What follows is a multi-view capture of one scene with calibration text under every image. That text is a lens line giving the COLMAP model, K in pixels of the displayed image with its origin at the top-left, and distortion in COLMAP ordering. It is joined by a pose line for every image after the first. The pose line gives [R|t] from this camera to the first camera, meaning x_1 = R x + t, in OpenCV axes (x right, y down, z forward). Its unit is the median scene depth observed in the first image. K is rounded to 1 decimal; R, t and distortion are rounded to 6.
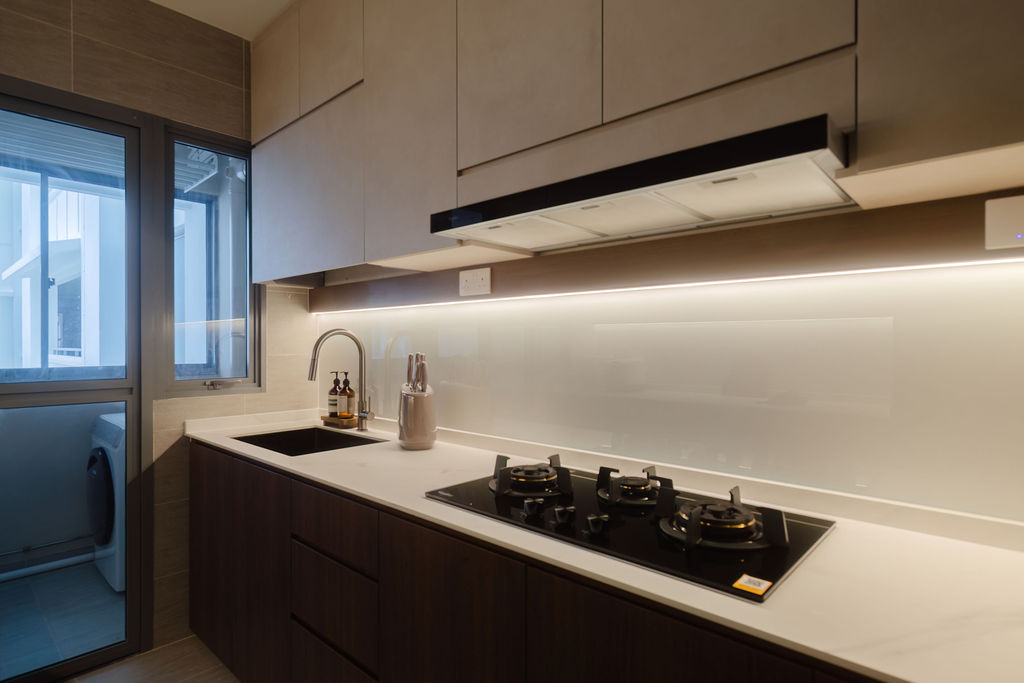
lens RADIAL K [[537.0, 0, 511.8], [0, 537.0, 341.6], [0, 0, 1]] dist [0.022906, 0.000167]
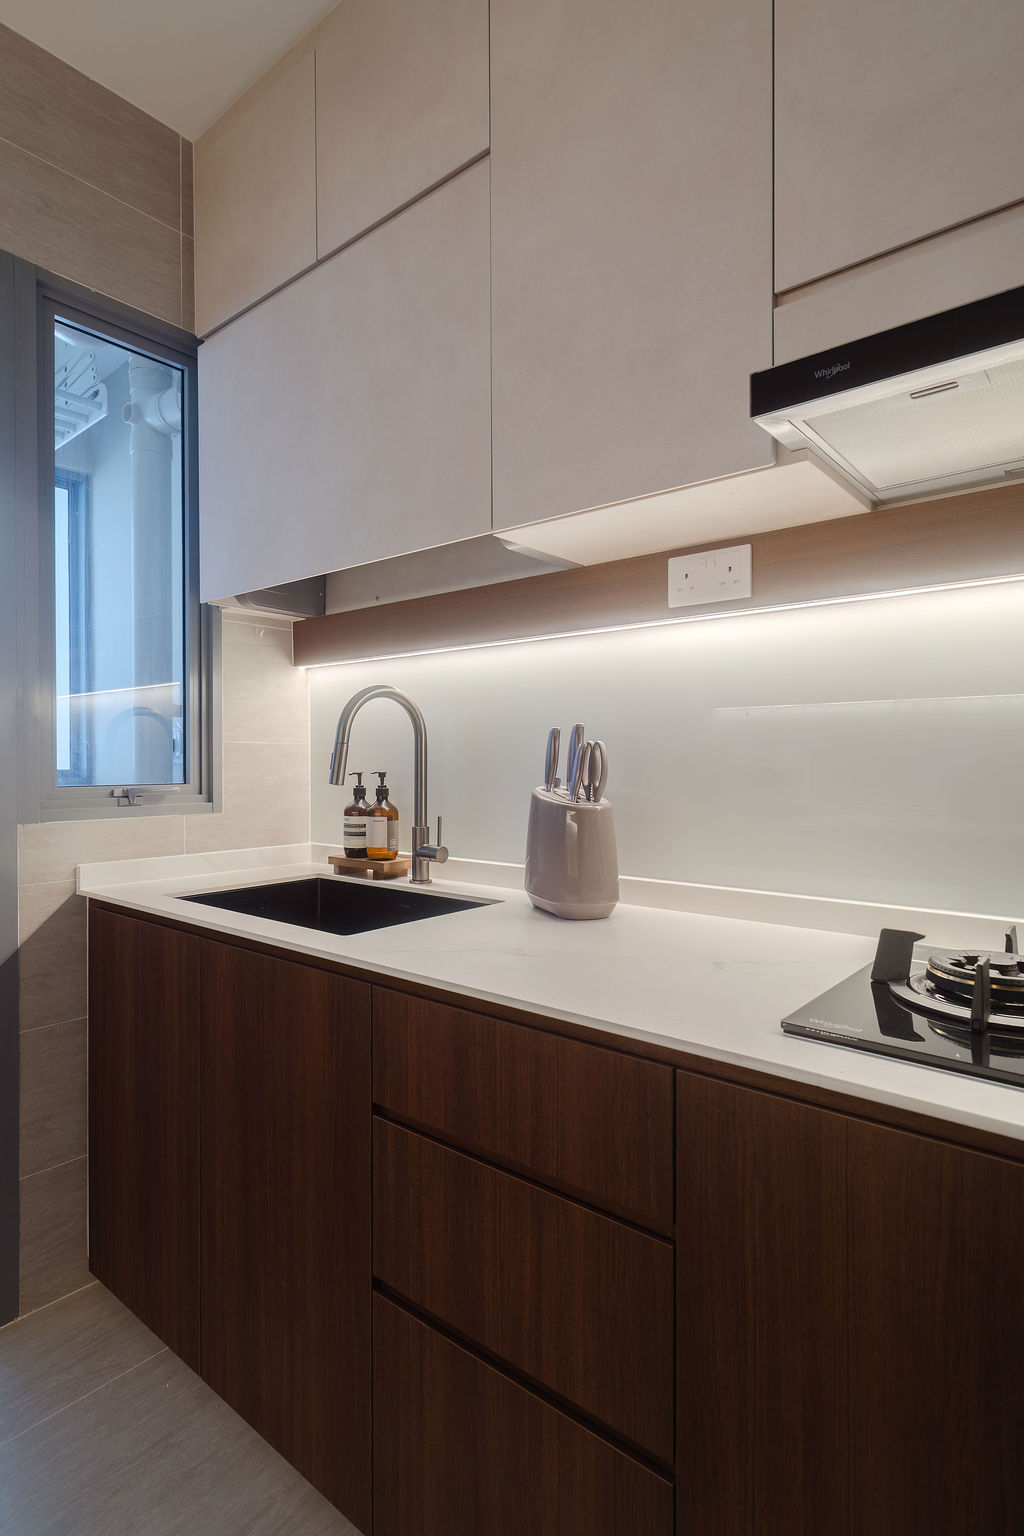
lens RADIAL K [[792.3, 0, 514.8], [0, 792.3, 758.4], [0, 0, 1]] dist [0.016963, -0.000488]
pose [[0.998732, -0.000596, 0.050334, -0.227954], [0.000443, 0.999995, 0.003051, 0.042806], [-0.050335, -0.003025, 0.998728, 0.228356]]
